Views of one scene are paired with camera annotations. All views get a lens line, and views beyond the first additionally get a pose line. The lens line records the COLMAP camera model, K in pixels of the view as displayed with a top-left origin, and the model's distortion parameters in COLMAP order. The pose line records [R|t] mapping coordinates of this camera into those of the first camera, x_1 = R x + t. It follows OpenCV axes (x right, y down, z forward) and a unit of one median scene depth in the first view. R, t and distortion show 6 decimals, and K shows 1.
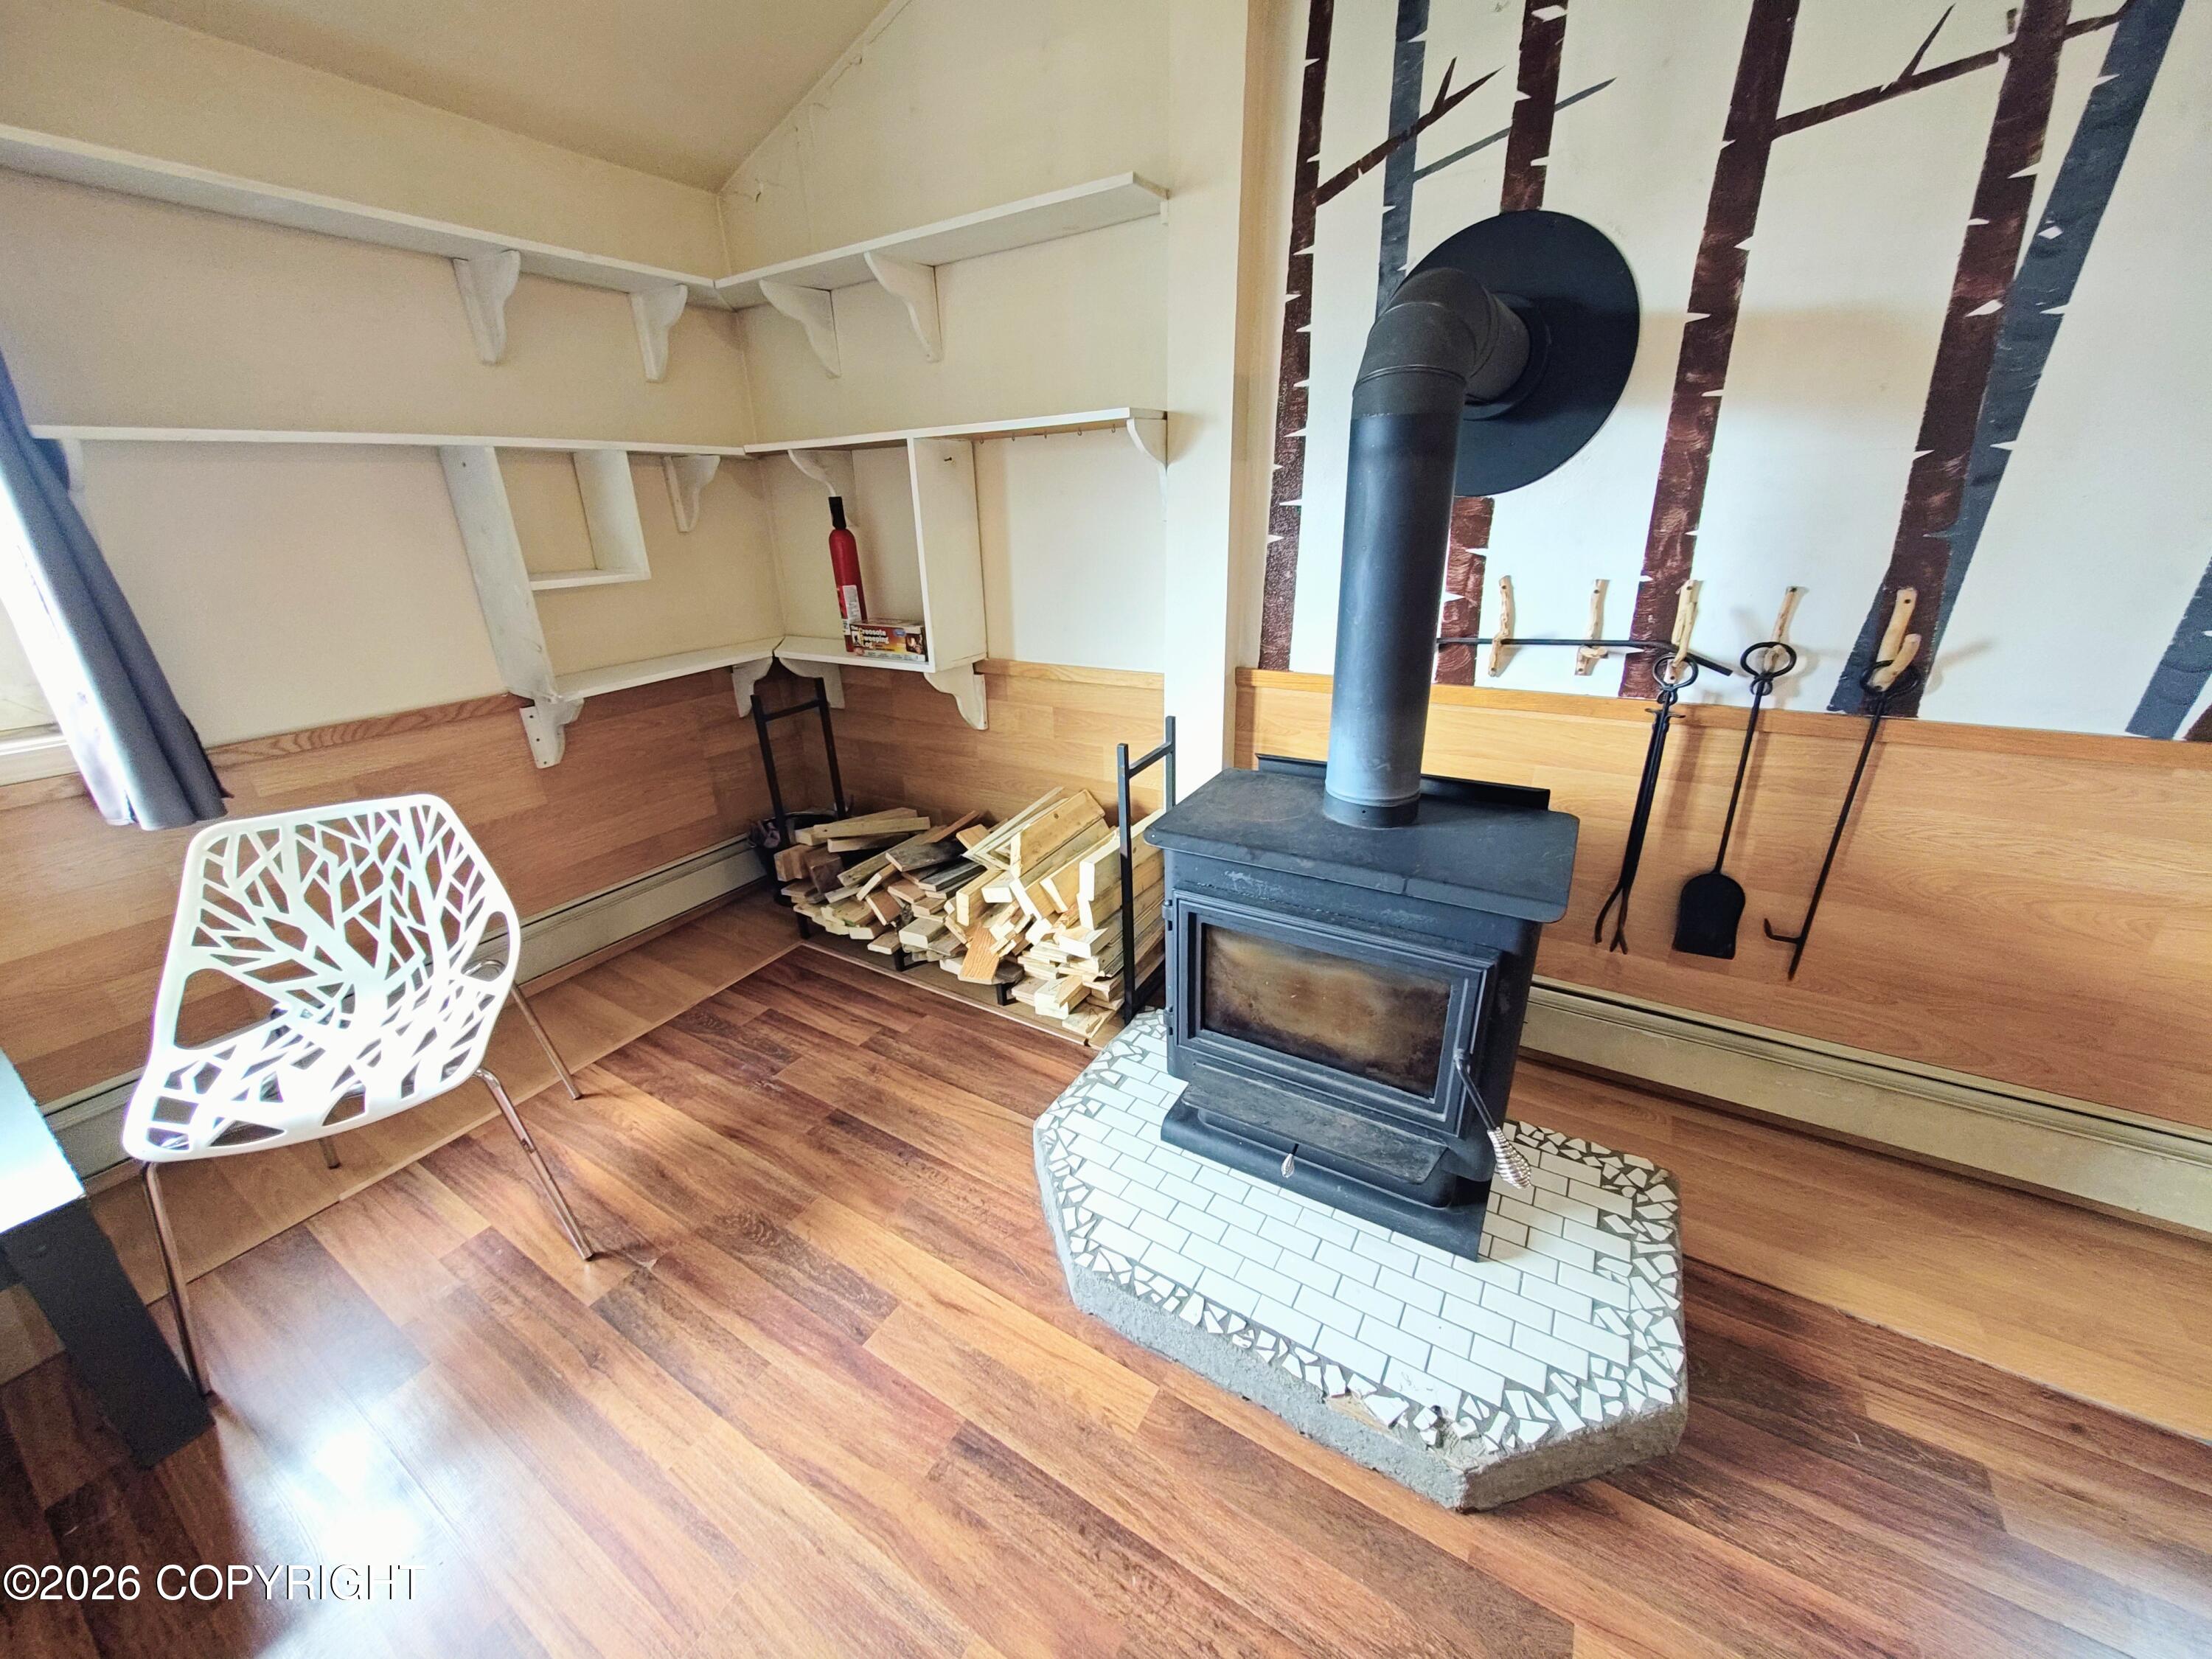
lens RADIAL K [[821.4, 0, 1104.7], [0, 821.4, 832.3], [0, 0, 1]] dist [0.000554, 0.000228]
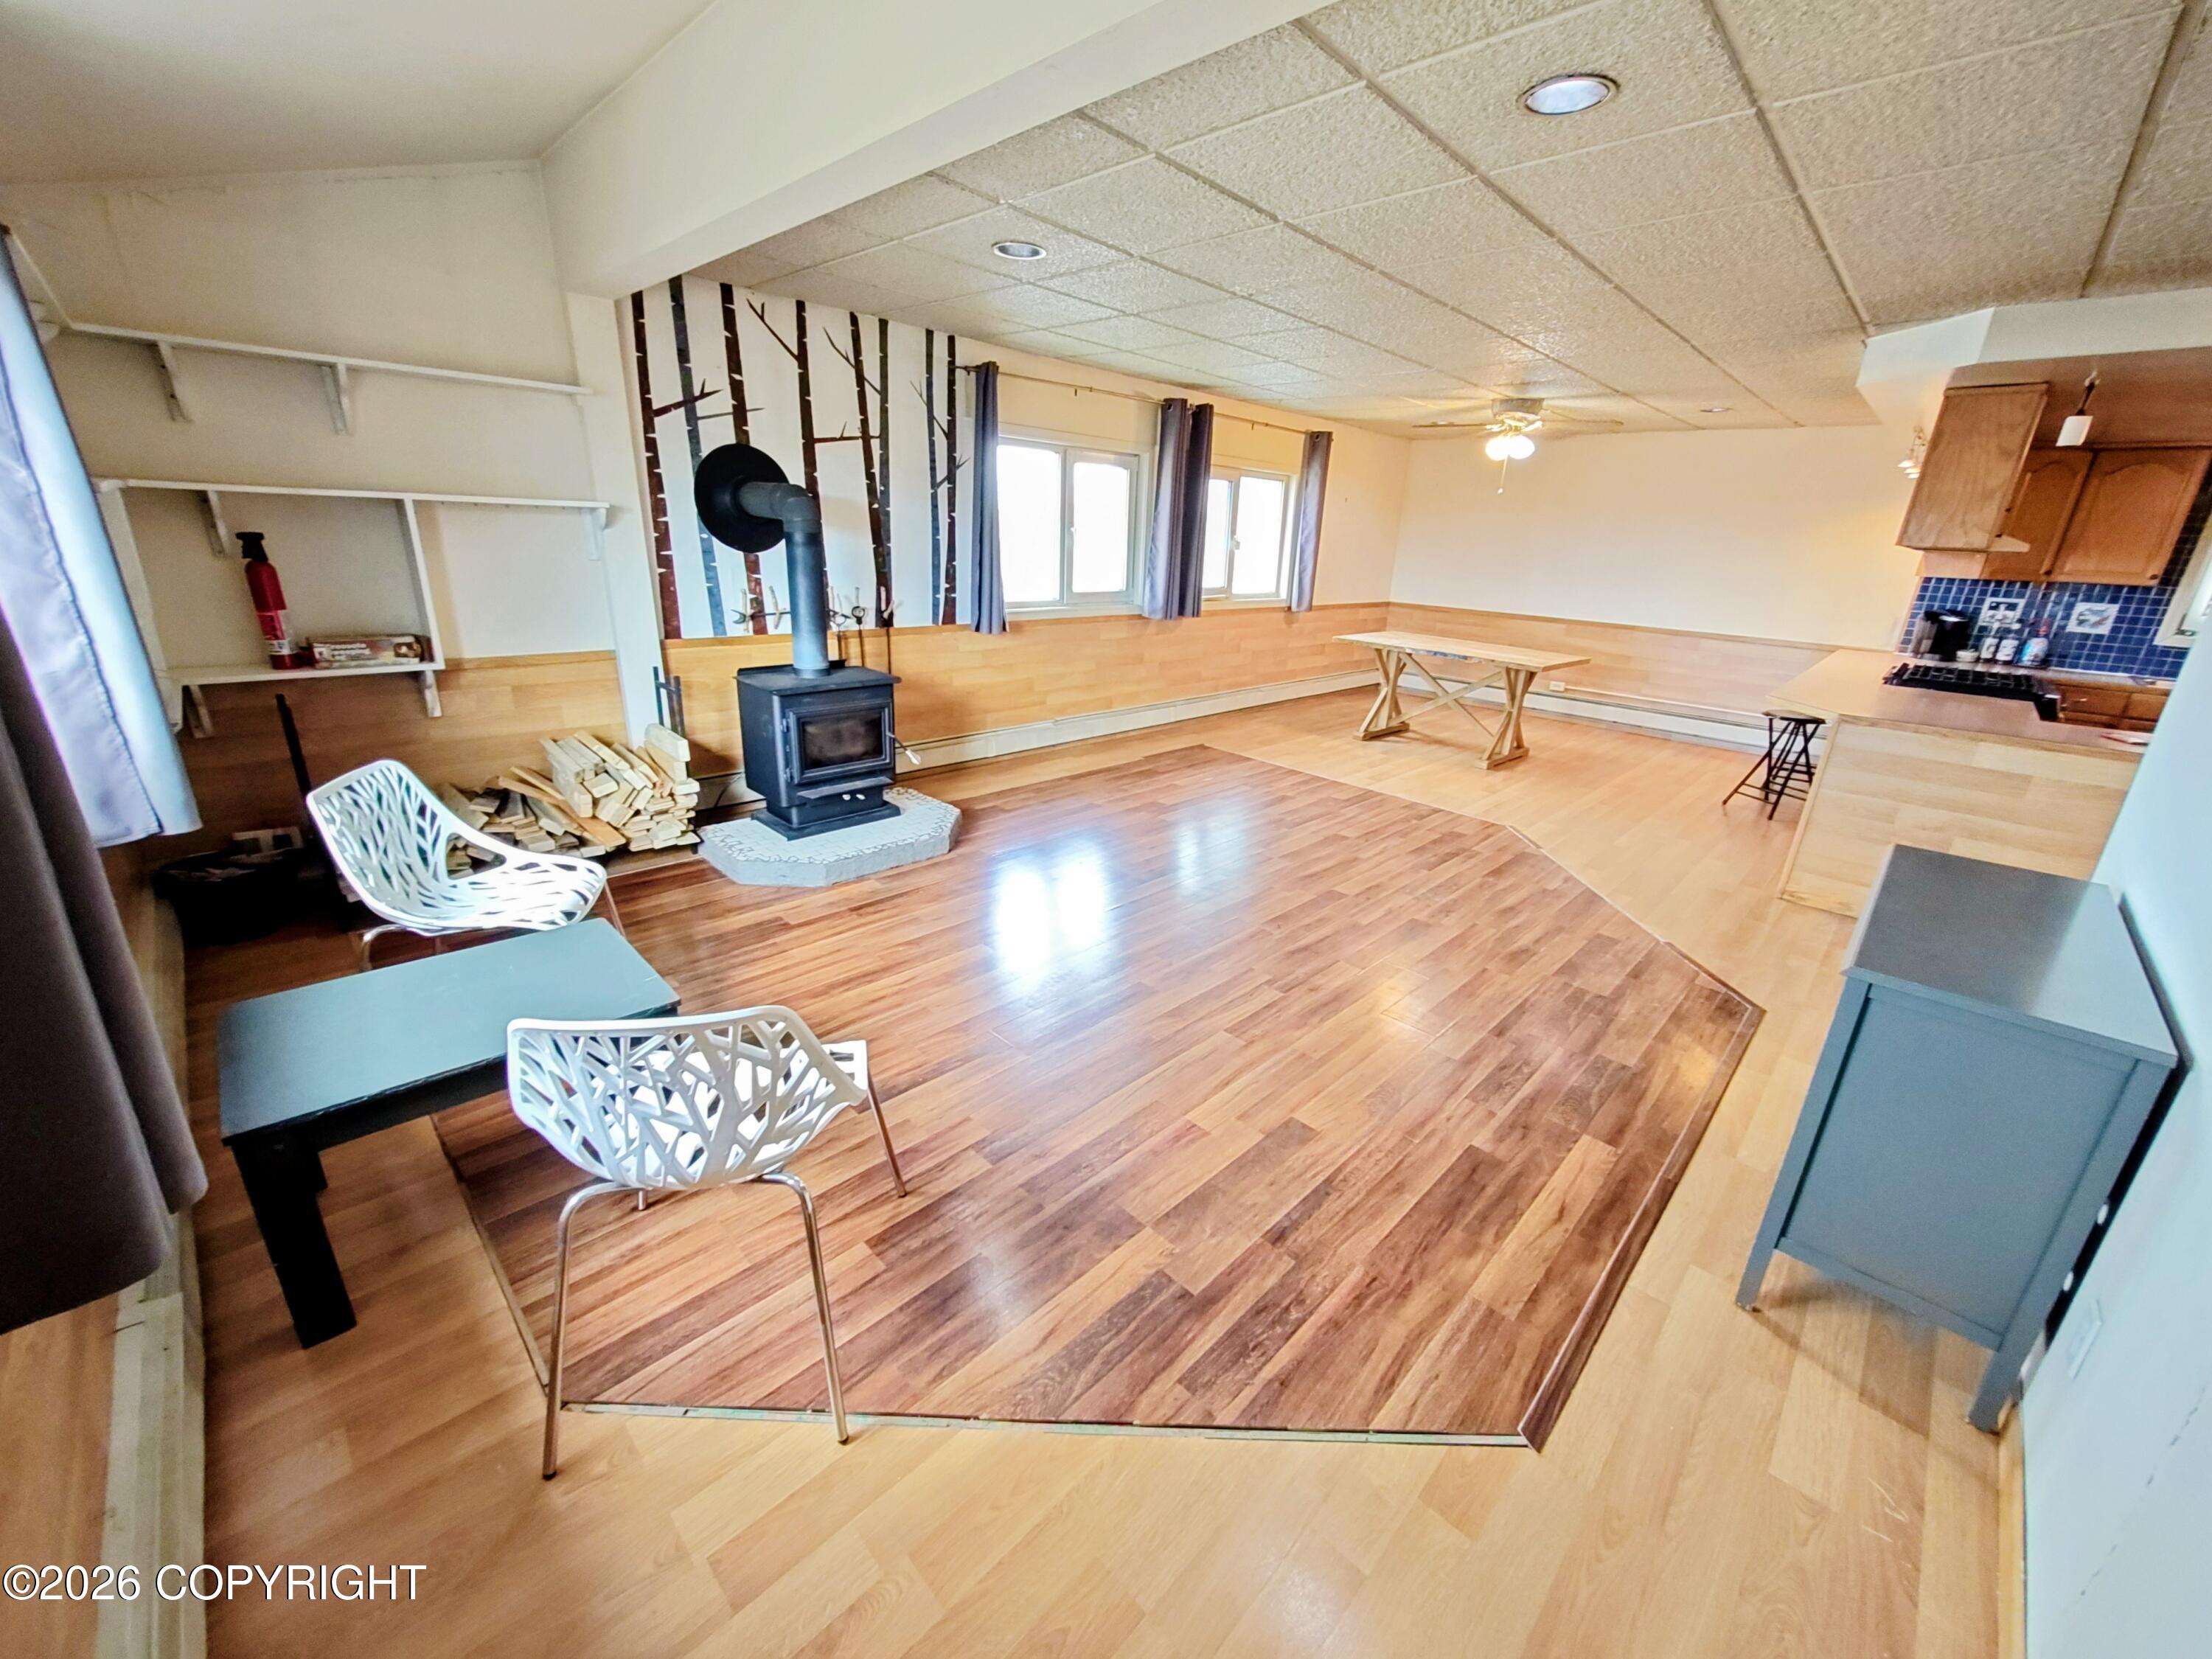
lens RADIAL K [[858.5, 0, 1106.1], [0, 858.5, 832.4], [0, 0, 1]] dist [0.002378, -0.000161]
pose [[0.227647, -0.286544, 0.930628, -1.887729], [0.318206, 0.925143, 0.207017, 0.148486], [-0.920284, 0.249005, 0.301786, -0.491322]]
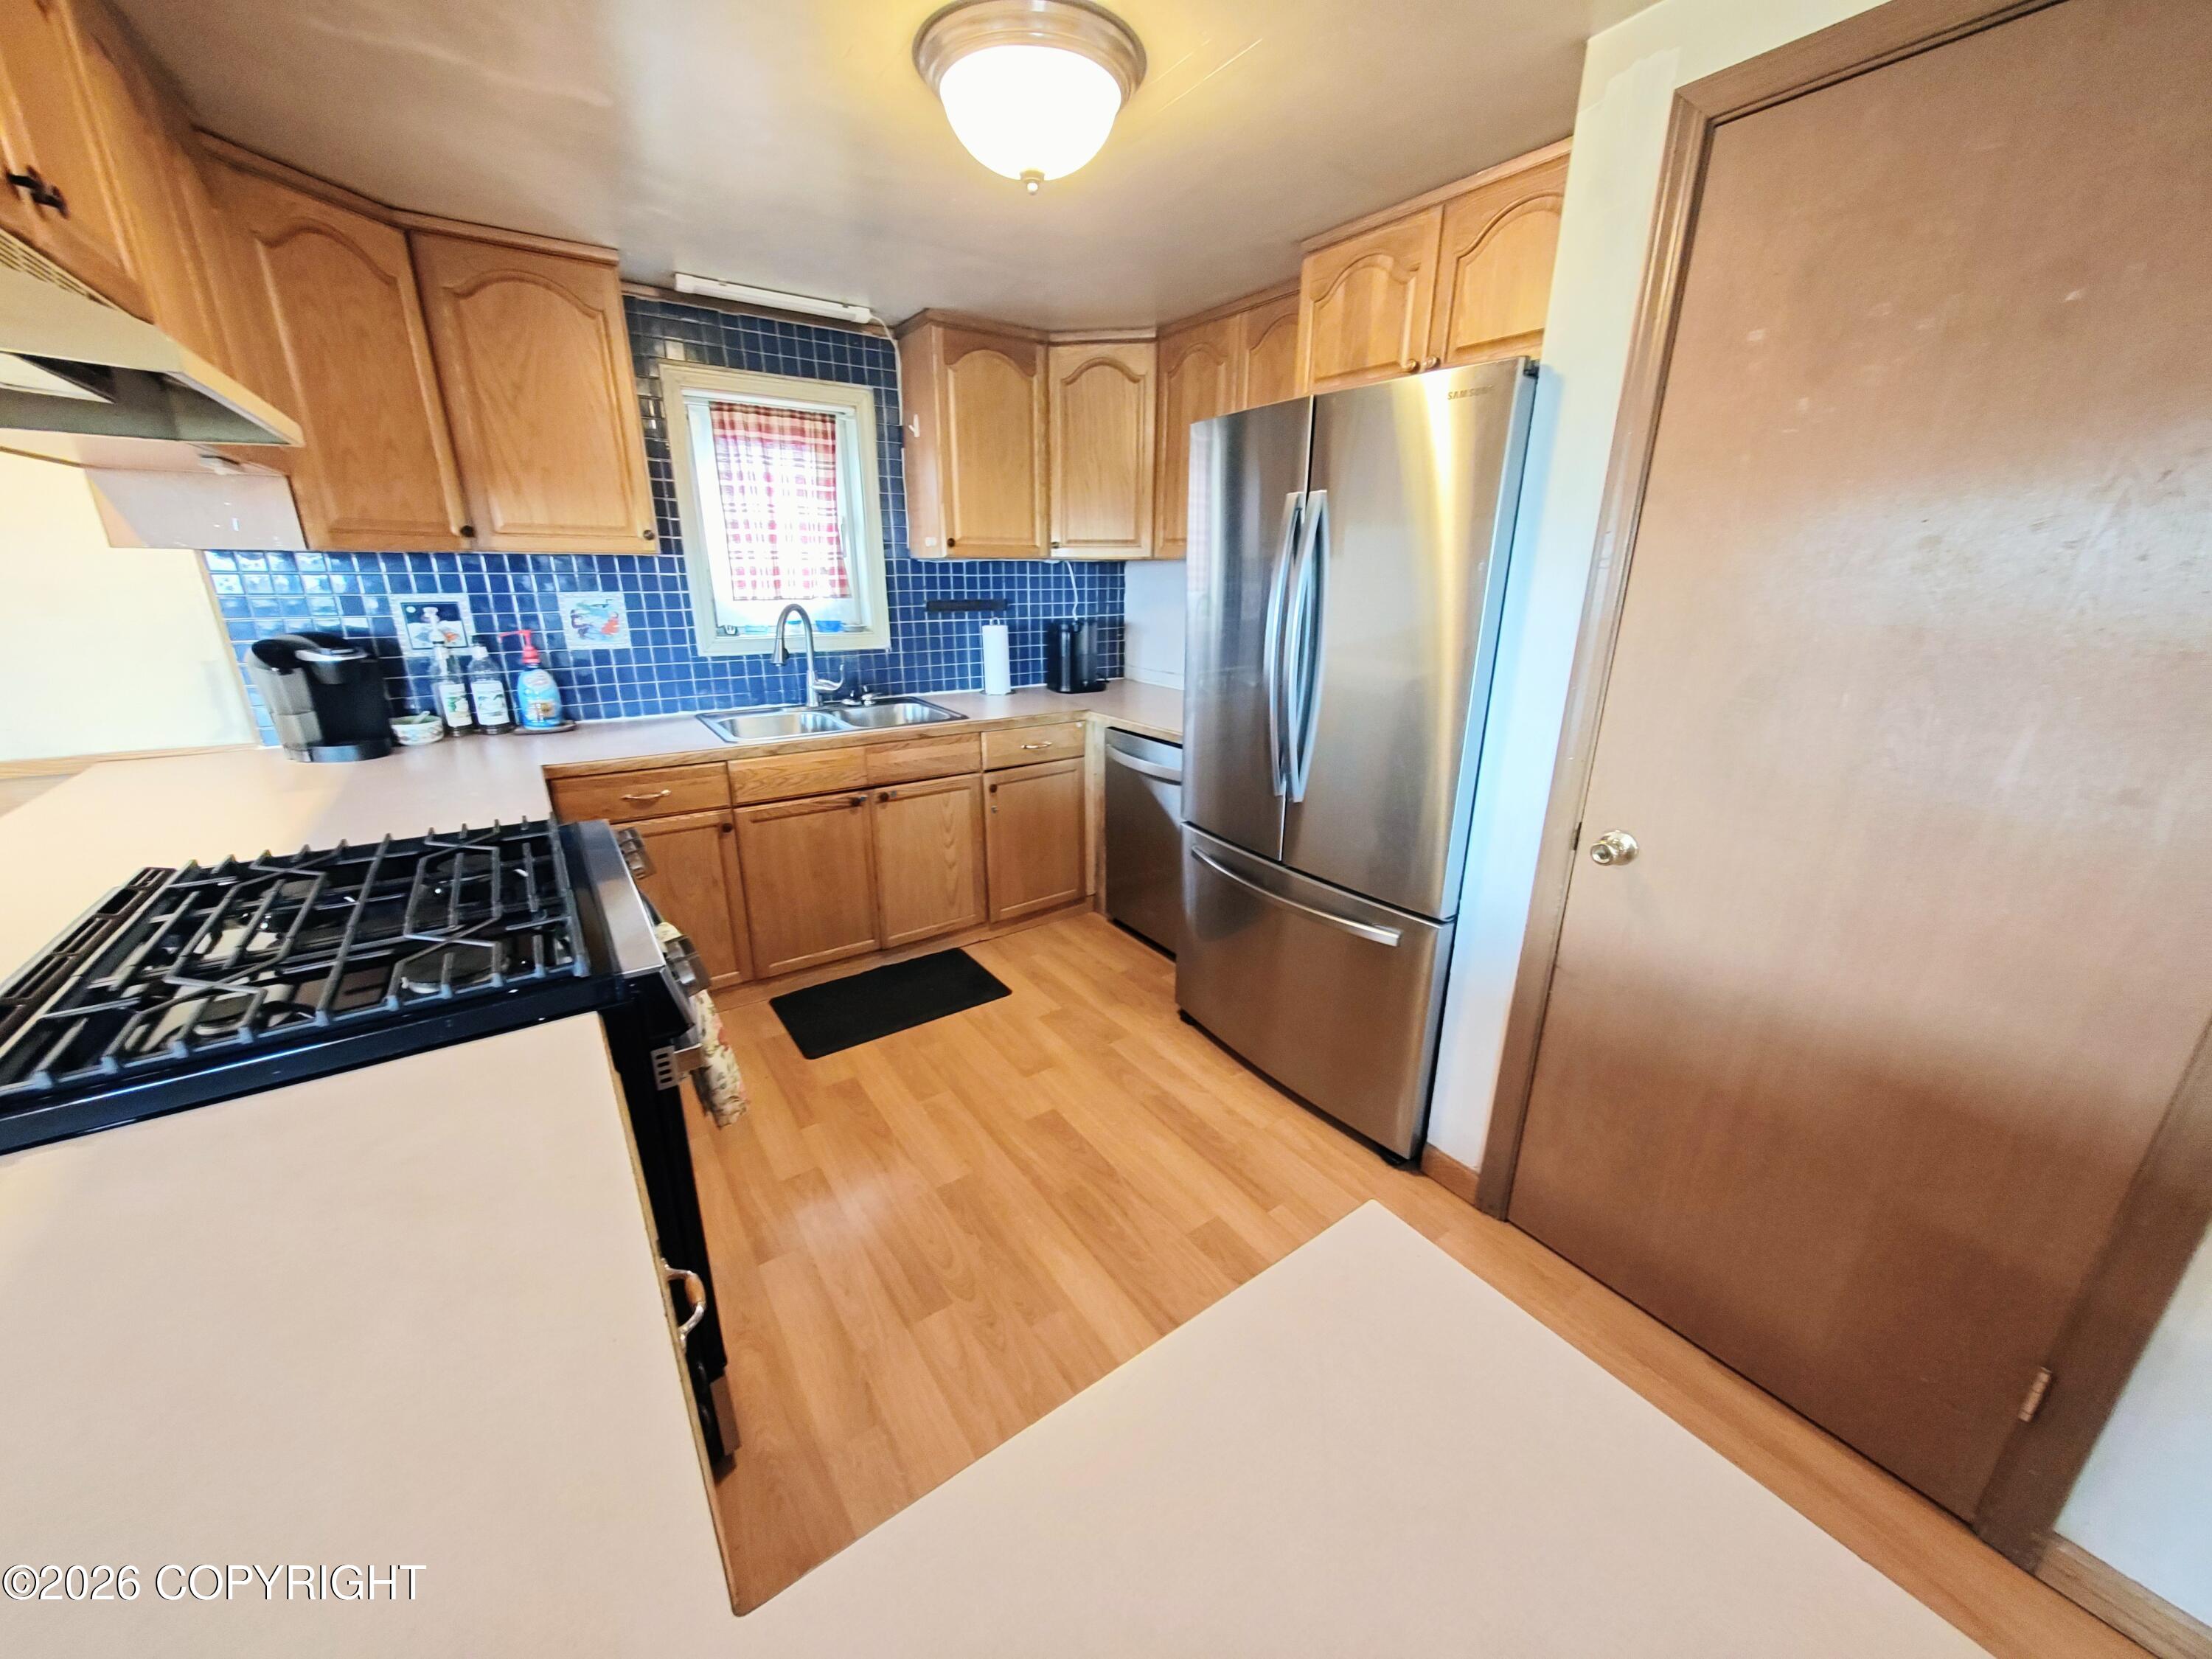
lens RADIAL K [[825.1, 0, 1103.6], [0, 825.1, 832.4], [0, 0, 1]] dist [0.000633, -0.000080]
pose [[-0.915241, -0.107152, 0.388397, 0.741307], [0.164019, 0.781408, 0.602080, 0.798620], [-0.368010, 0.614753, -0.697601, -2.191981]]
